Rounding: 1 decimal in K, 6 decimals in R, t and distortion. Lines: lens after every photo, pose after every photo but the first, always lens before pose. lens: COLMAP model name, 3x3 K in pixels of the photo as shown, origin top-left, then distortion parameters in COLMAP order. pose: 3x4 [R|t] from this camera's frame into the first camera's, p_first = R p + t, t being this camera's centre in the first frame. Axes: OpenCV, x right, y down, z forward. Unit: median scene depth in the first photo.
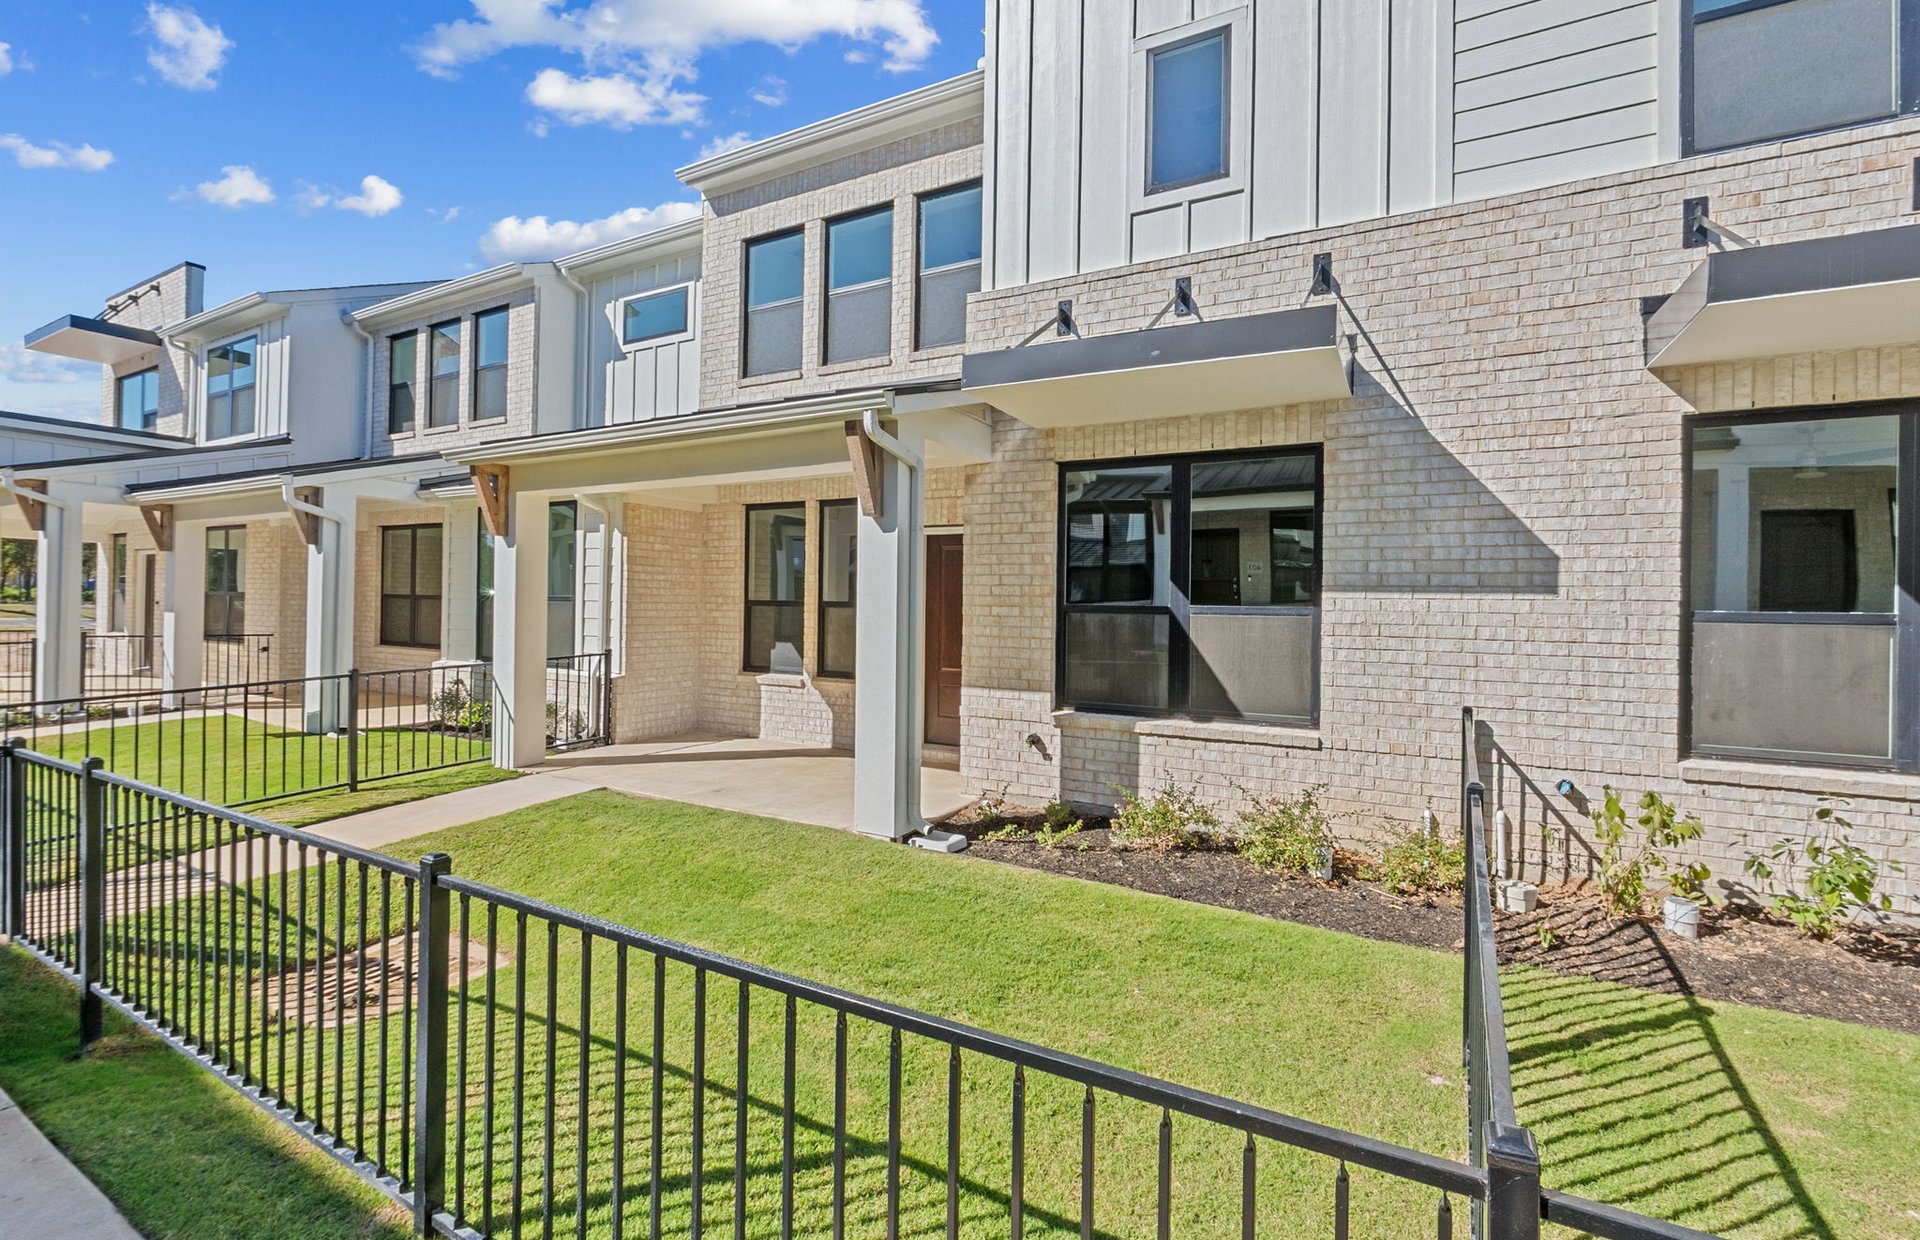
lens RADIAL K [[807.4, 0, 969.9], [0, 807.4, 600.6], [0, 0, 1]] dist [-0.010758, -0.000446]
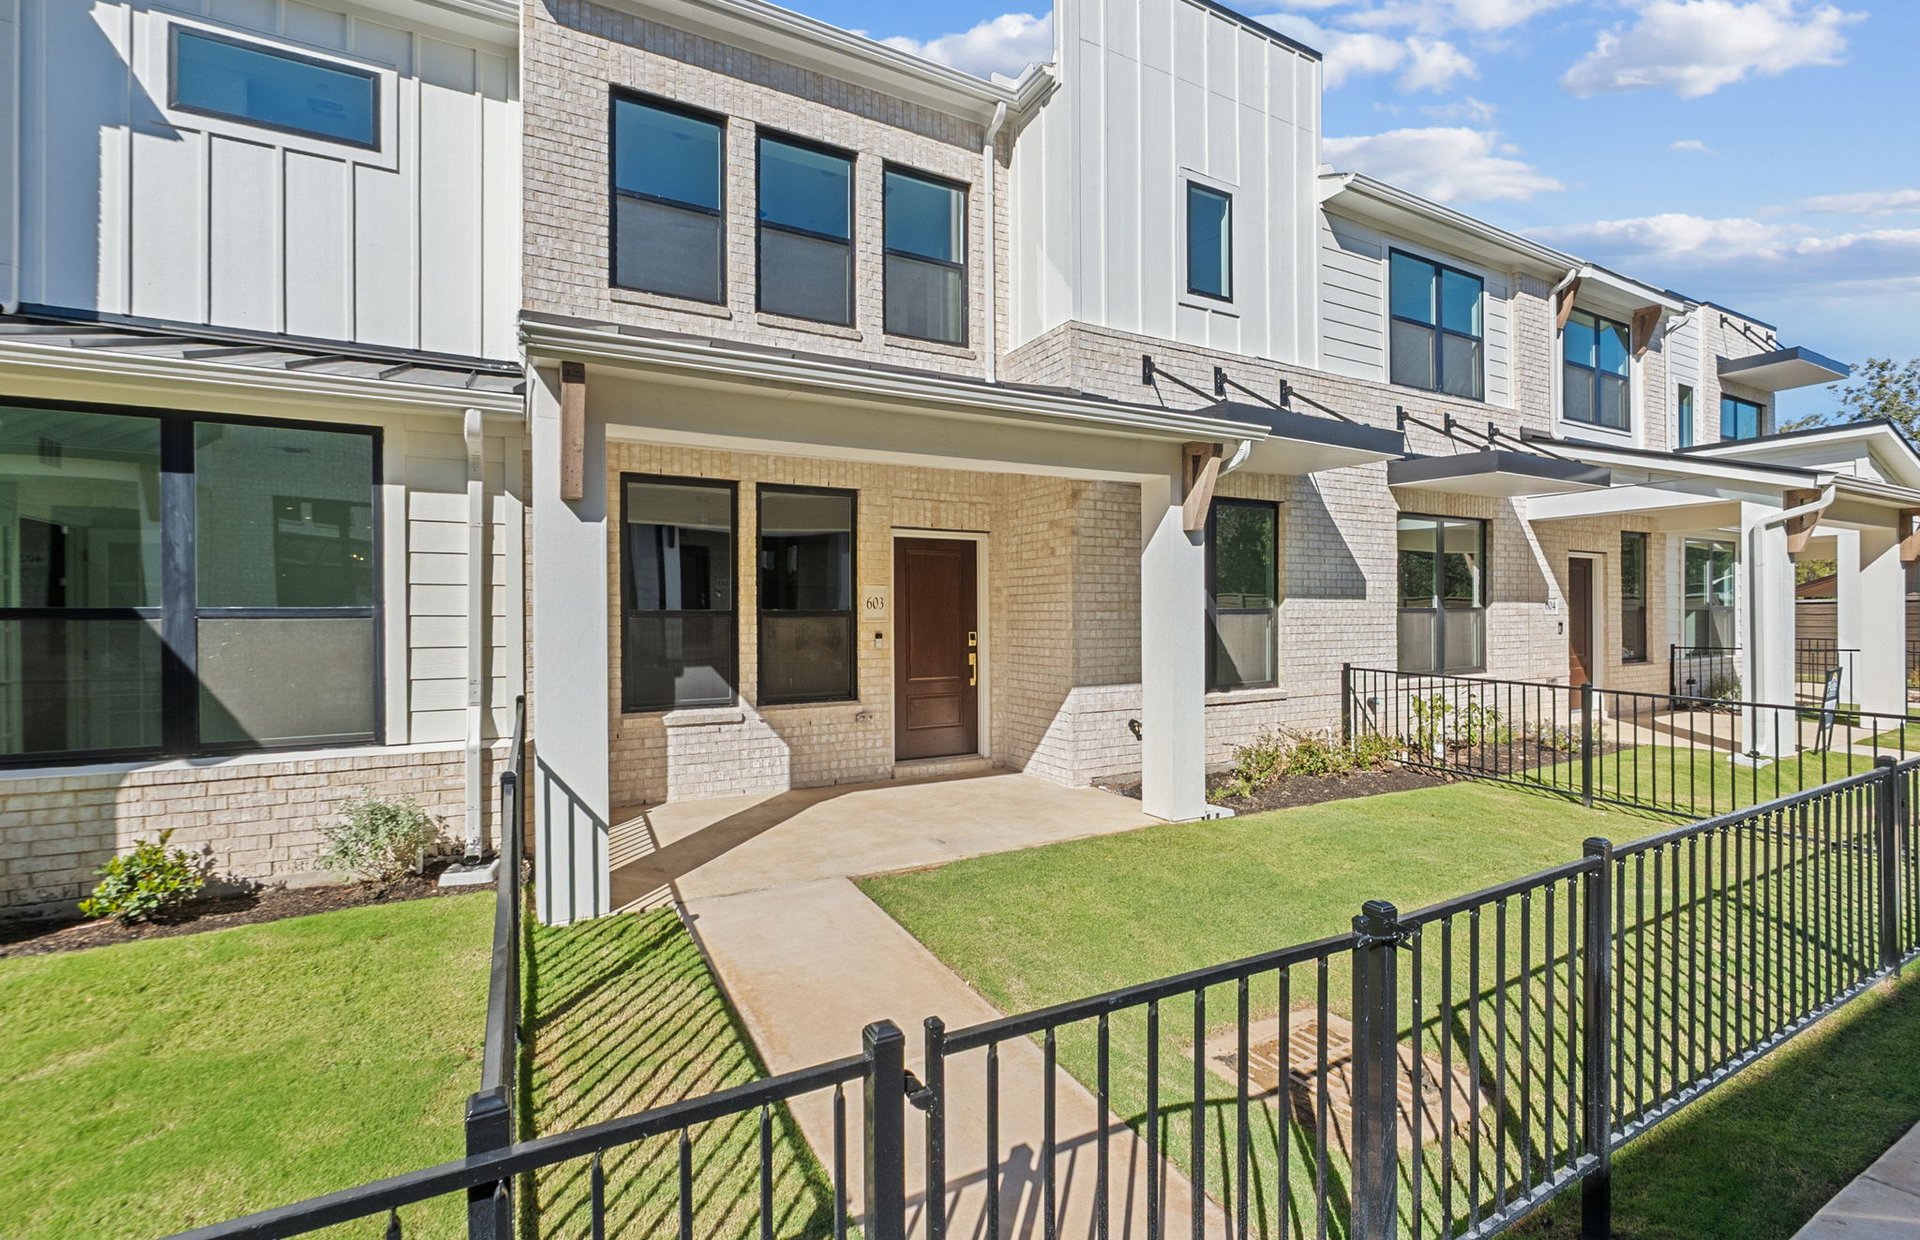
lens RADIAL K [[800.6, 0, 966.1], [0, 800.6, 608.2], [0, 0, 1]] dist [-0.007090, -0.000221]
pose [[0.559413, -0.014849, 0.828756, -0.933949], [0.007306, 0.999889, 0.012984, -0.012563], [-0.828857, -0.001208, 0.559460, 0.507292]]
